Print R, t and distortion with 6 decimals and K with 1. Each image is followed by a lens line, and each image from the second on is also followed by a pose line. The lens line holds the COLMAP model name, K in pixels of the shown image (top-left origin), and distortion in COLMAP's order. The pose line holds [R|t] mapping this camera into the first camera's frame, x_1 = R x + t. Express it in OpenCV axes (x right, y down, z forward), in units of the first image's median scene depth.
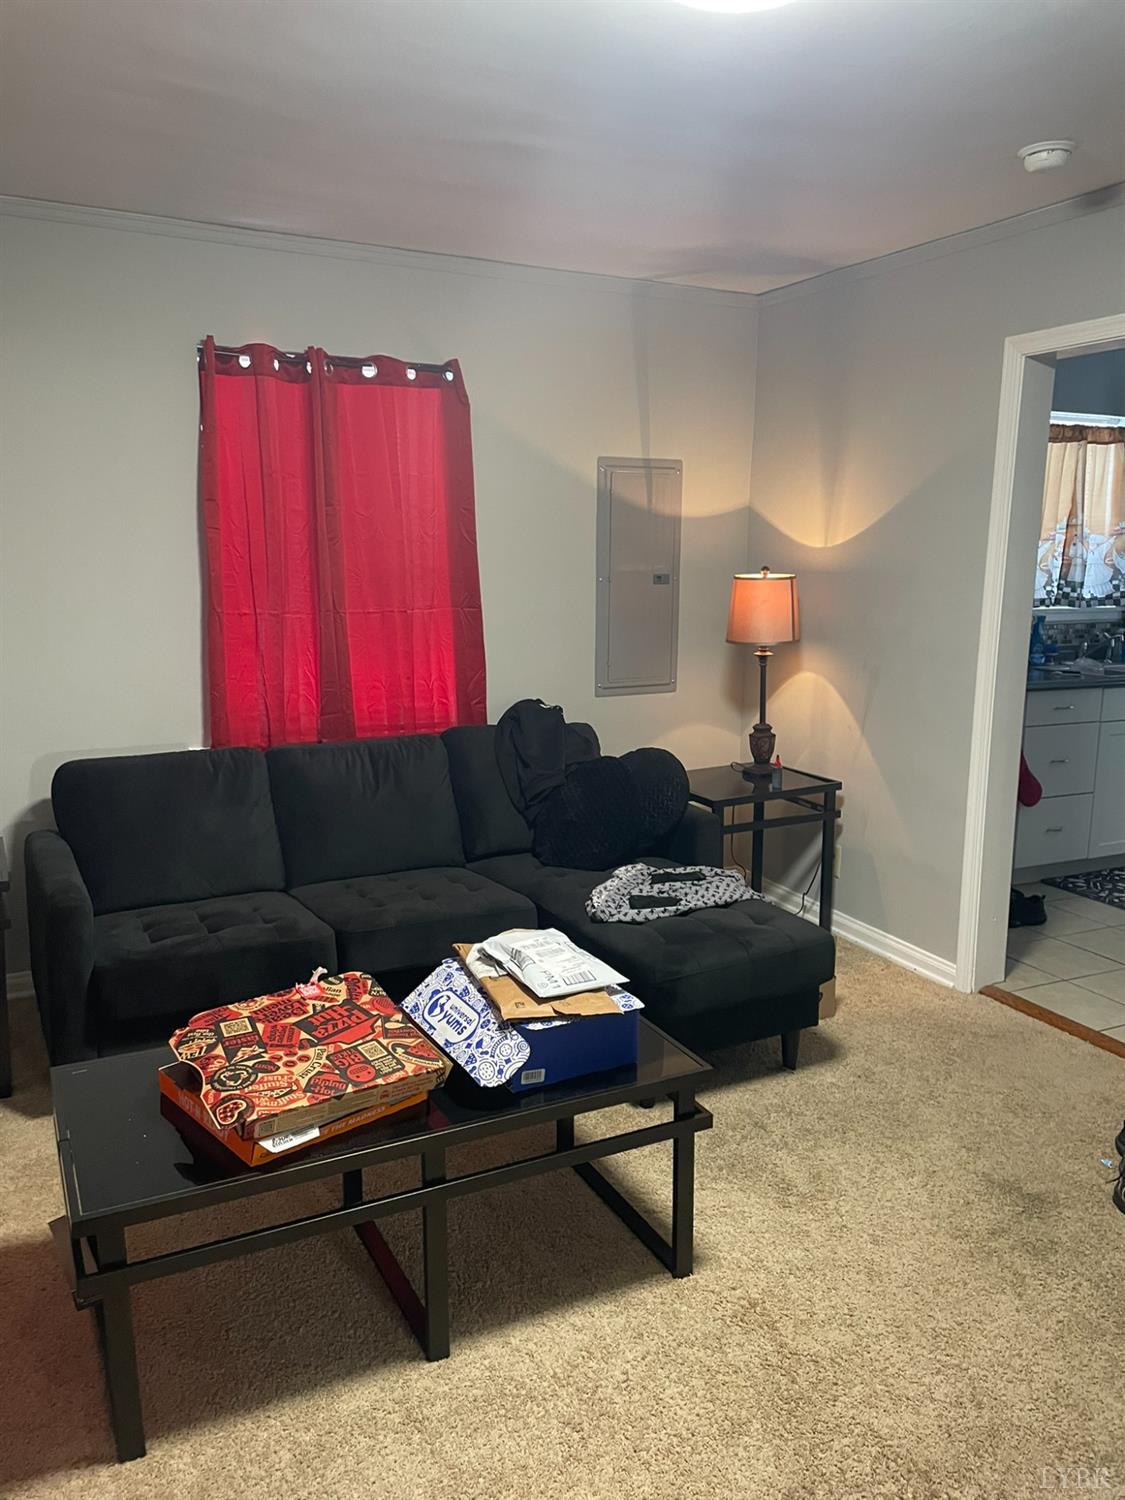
lens RADIAL K [[1152.5, 0, 560.6], [0, 1152.5, 741.5], [0, 0, 1]] dist [0.053099, -0.015236]
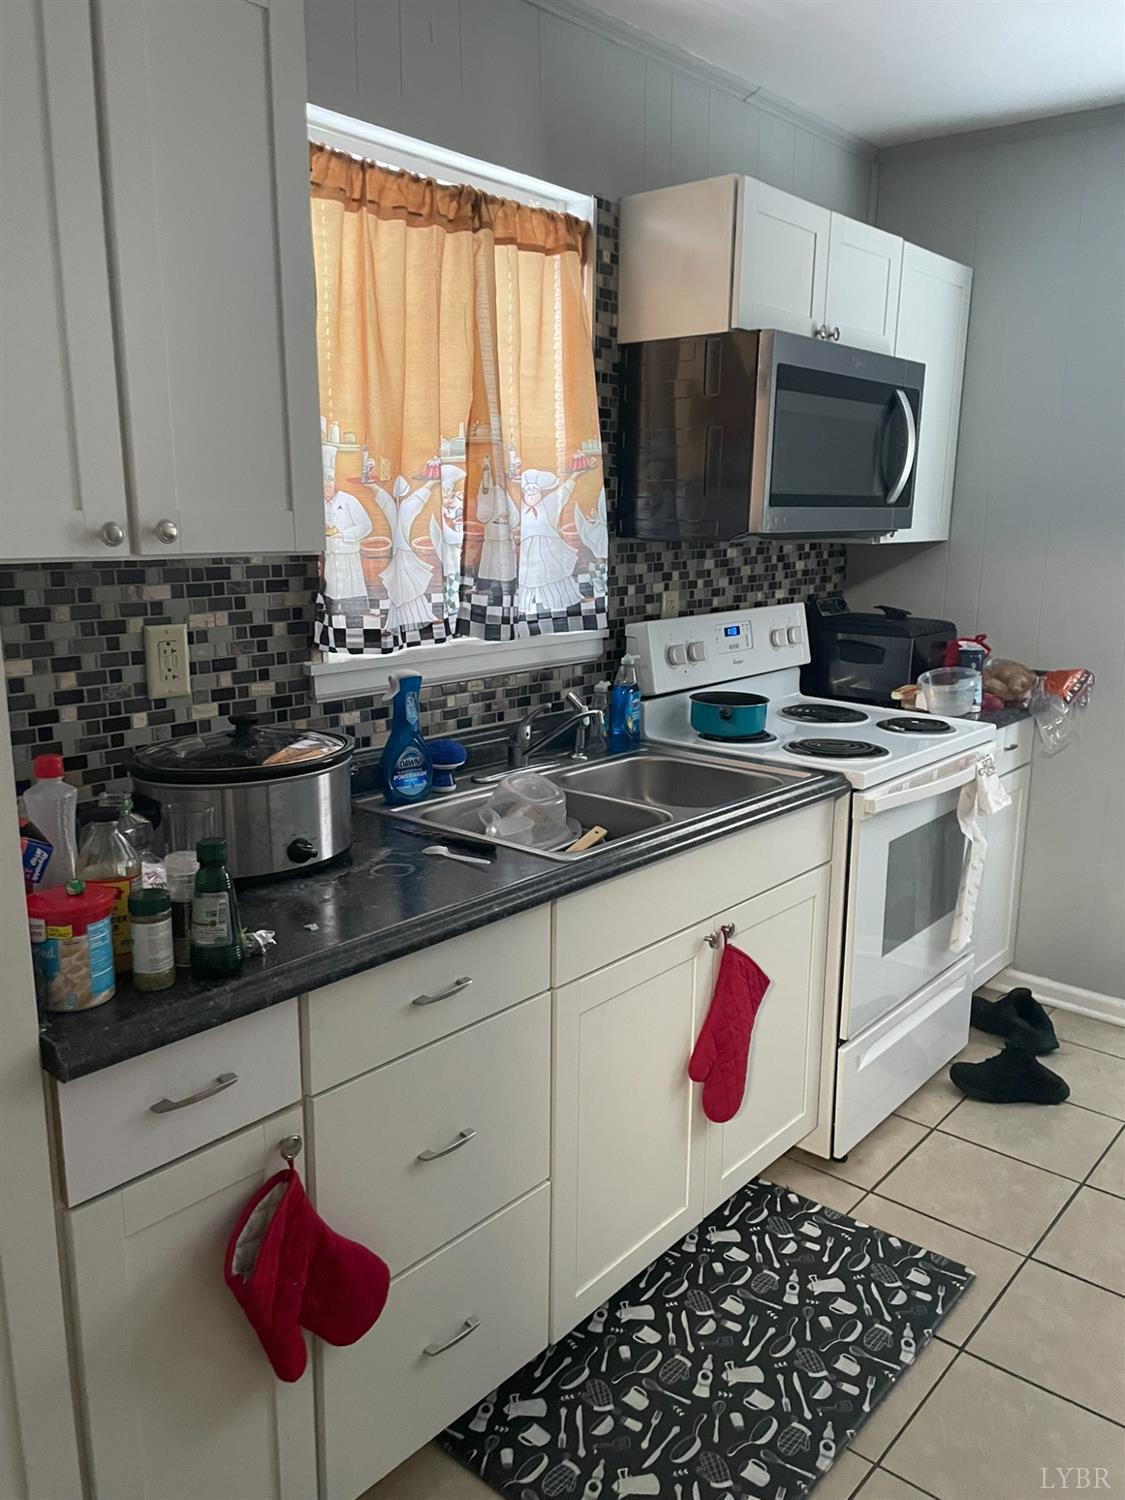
lens RADIAL K [[1152.5, 0, 560.4], [0, 1152.5, 752.6], [0, 0, 1]] dist [0.053099, -0.015236]
pose [[0.926754, -0.079243, 0.367216, 0.303528], [0.063399, 0.996470, 0.055031, -0.096168], [-0.370280, -0.027719, 0.928506, 0.598644]]
